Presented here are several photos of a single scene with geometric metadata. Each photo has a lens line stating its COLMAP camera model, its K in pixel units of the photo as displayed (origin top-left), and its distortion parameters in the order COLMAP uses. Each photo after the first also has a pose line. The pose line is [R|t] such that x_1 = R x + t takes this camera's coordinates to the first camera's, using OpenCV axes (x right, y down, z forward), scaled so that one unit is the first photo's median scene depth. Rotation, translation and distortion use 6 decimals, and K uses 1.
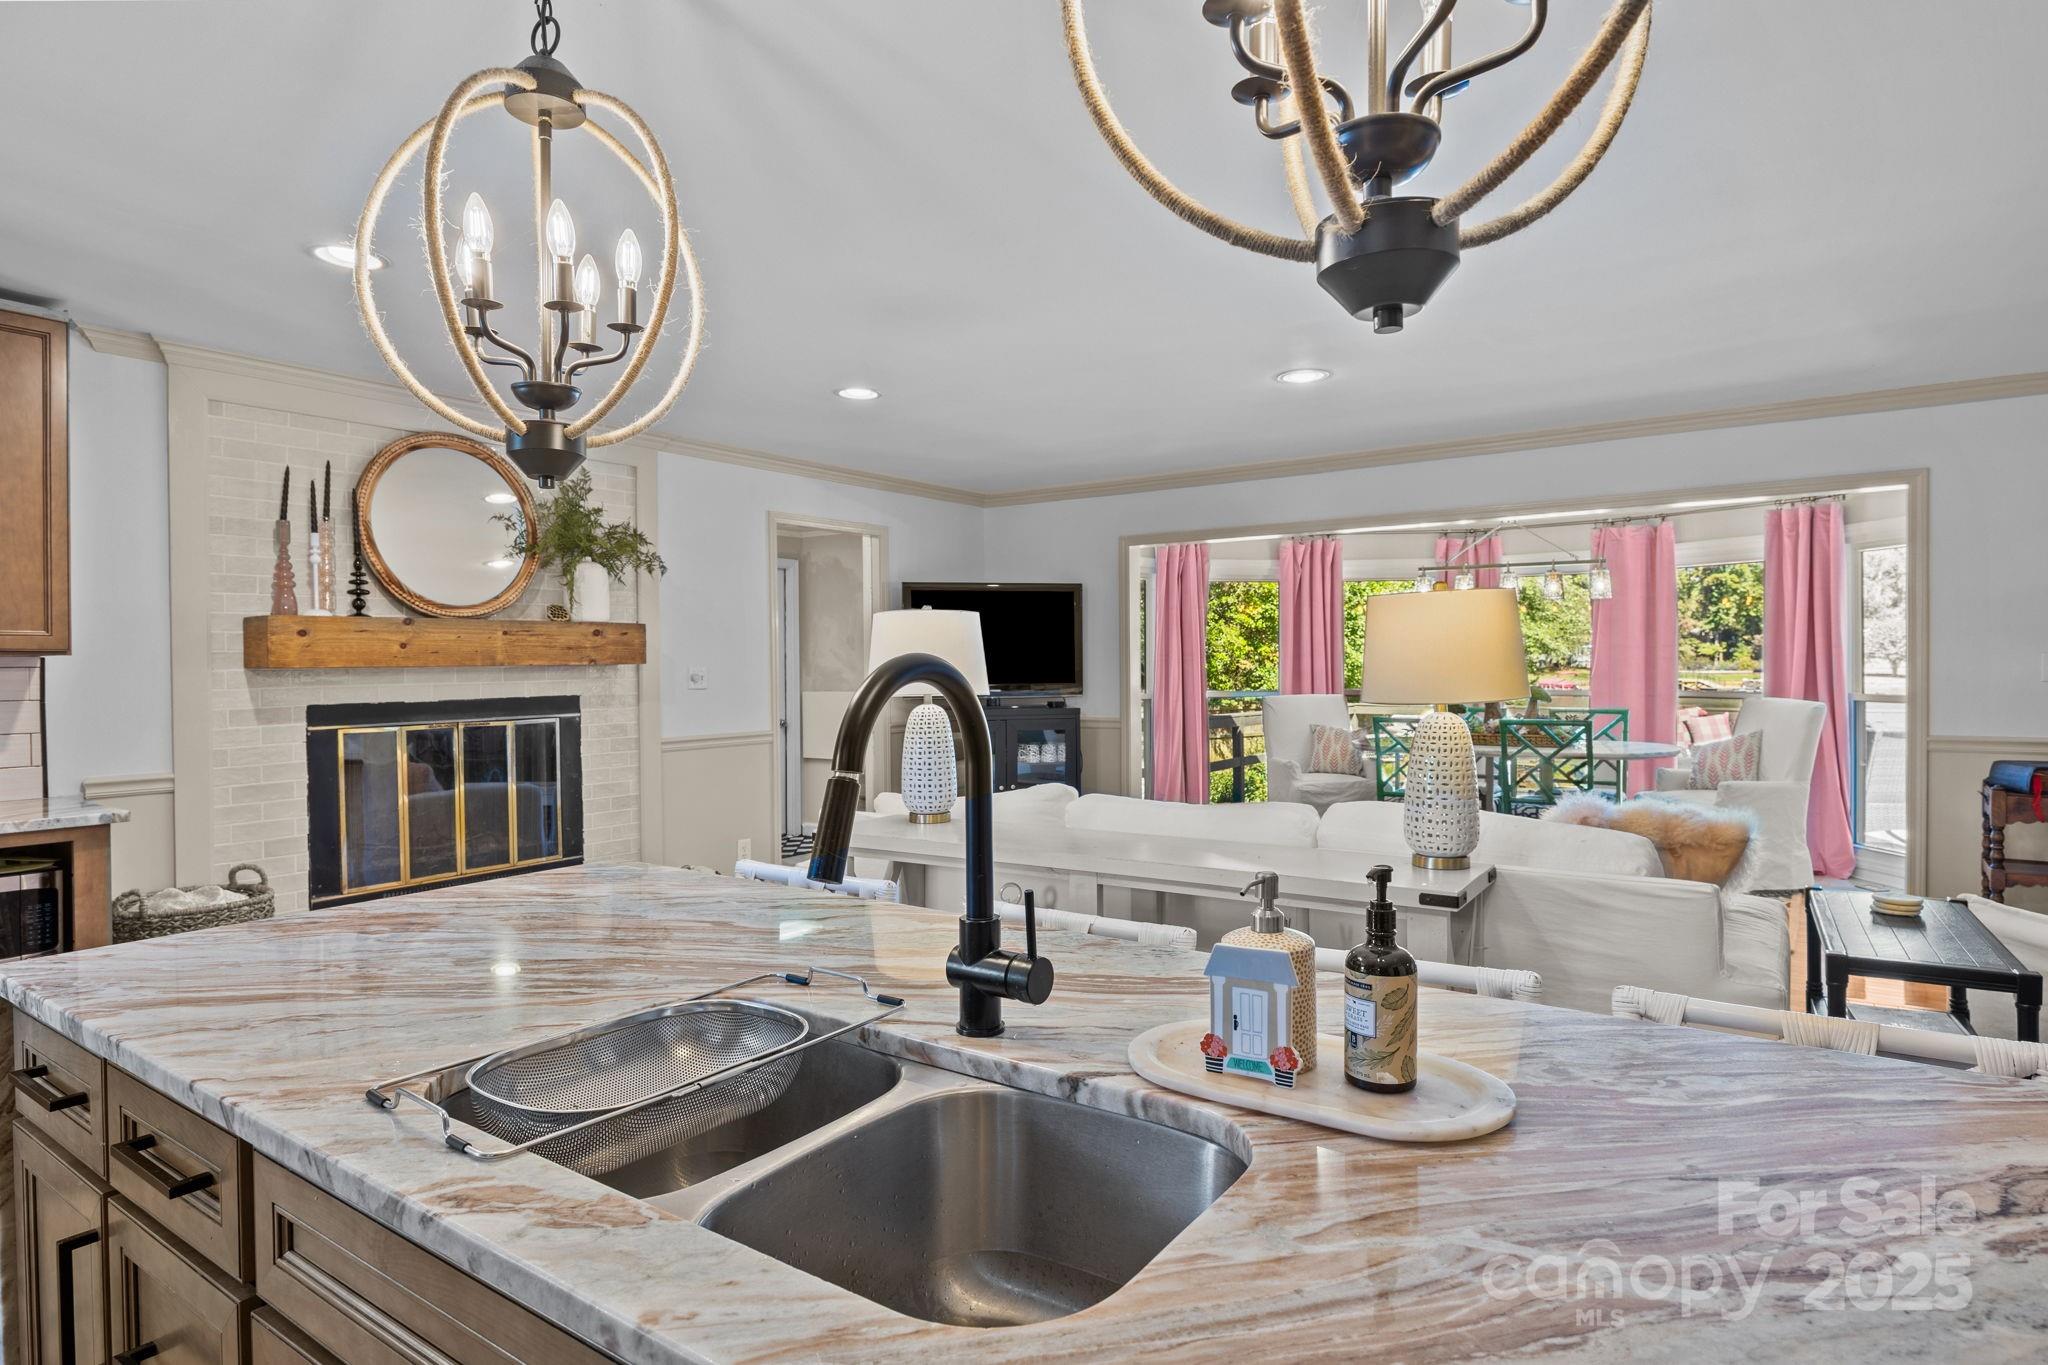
lens RADIAL K [[1109.6, 0, 1028.5], [0, 1109.6, 668.8], [0, 0, 1]] dist [-0.003342, -0.001420]
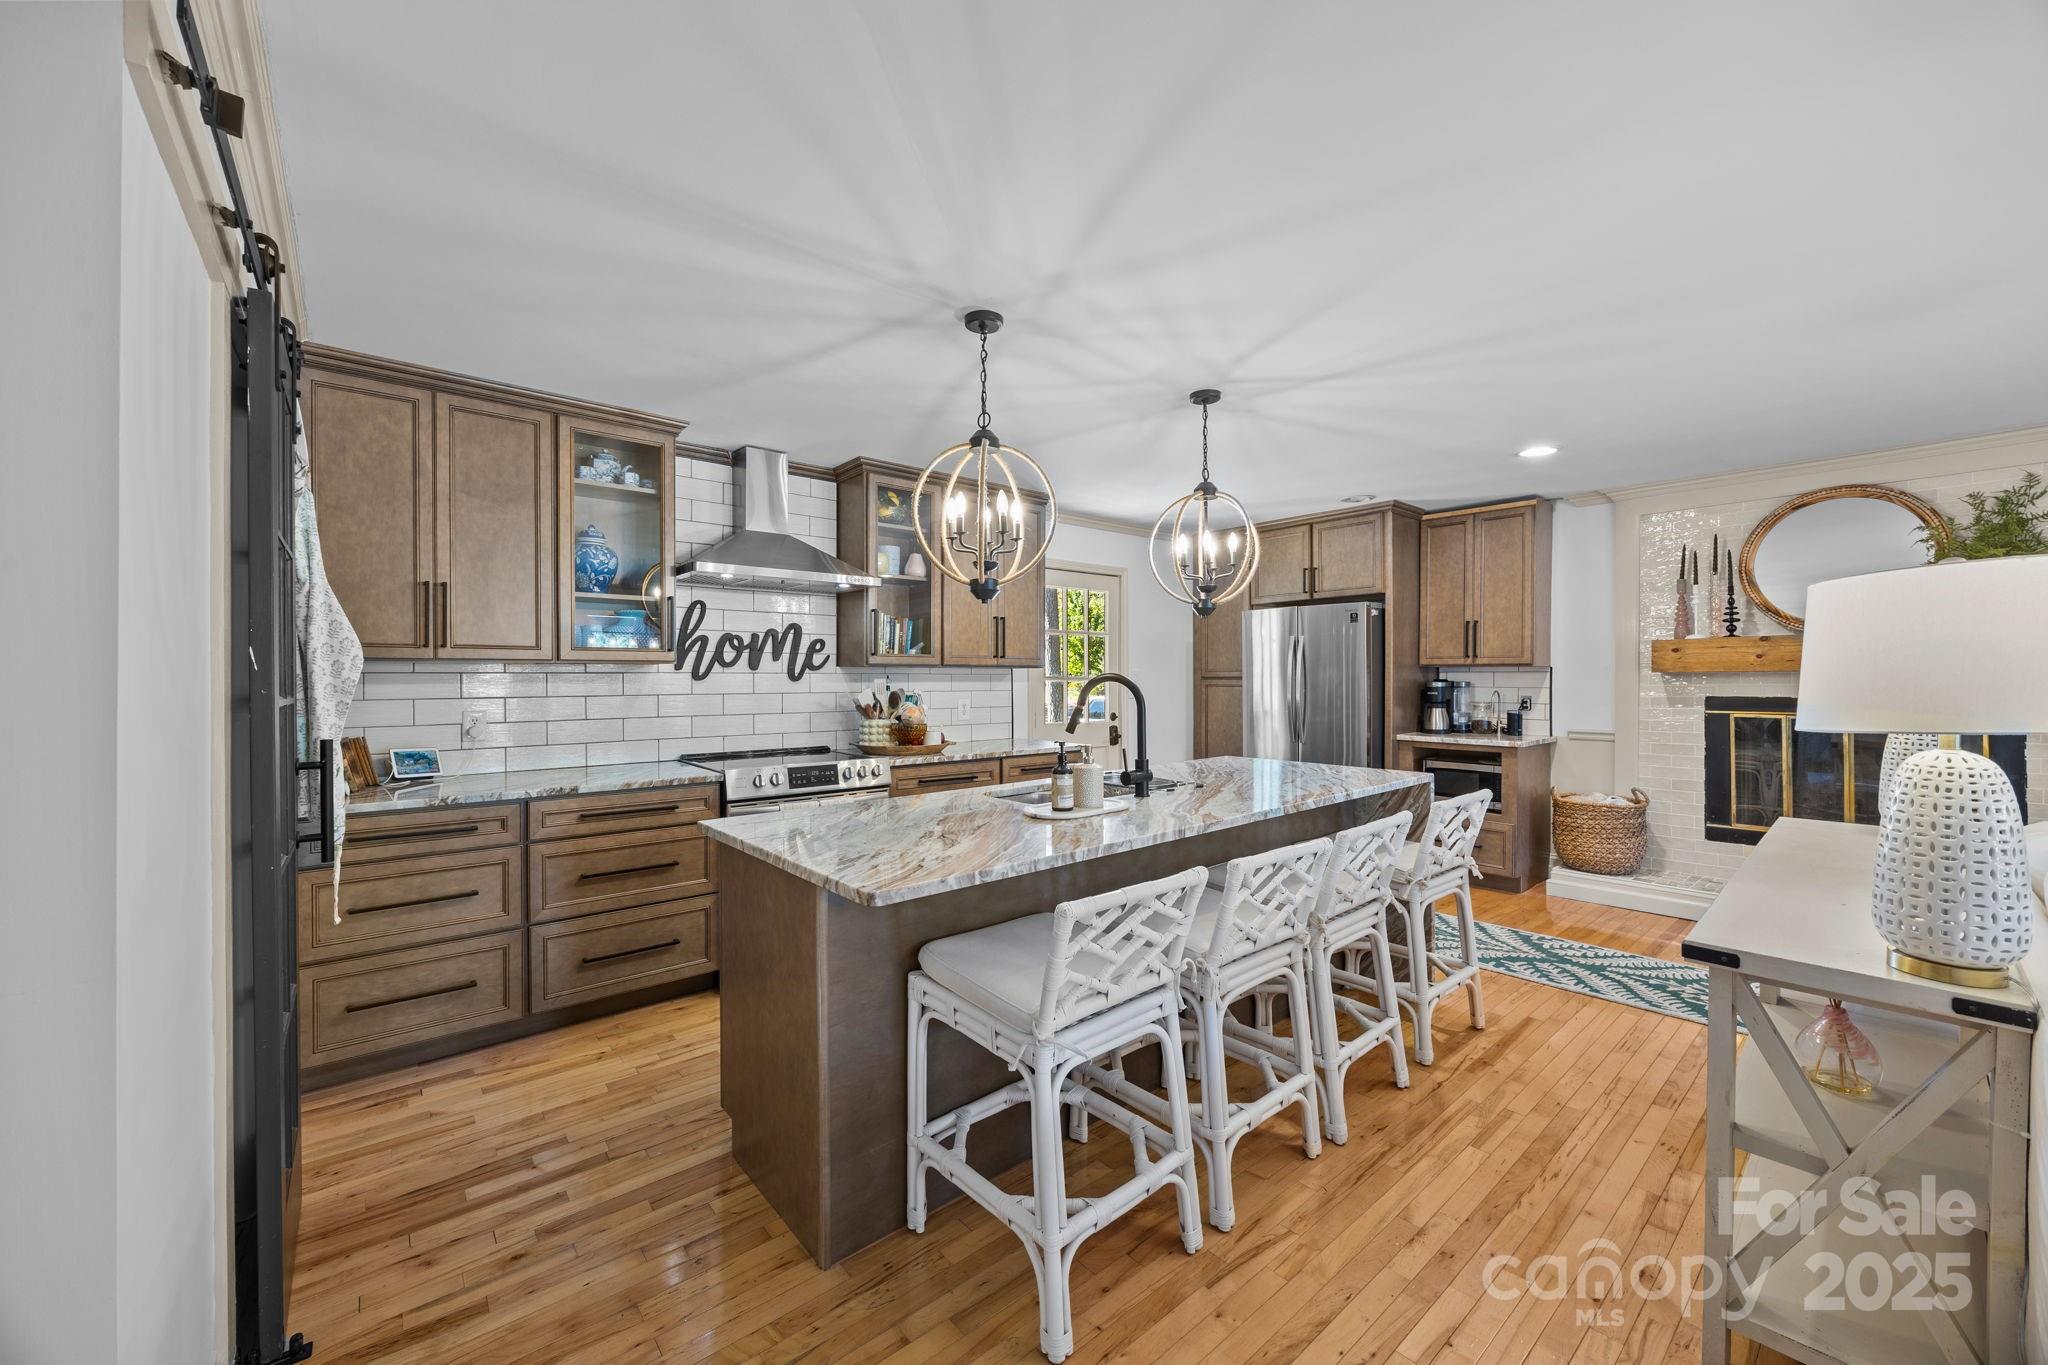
lens RADIAL K [[781.1, 0, 1031.3], [0, 781.1, 688.2], [0, 0, 1]] dist [-0.001616, -0.000039]
pose [[-0.242817, 0.025871, -0.969727, 0.596886], [0.004231, 0.999663, 0.025610, -0.009847], [0.970063, 0.002115, -0.242844, 0.349227]]
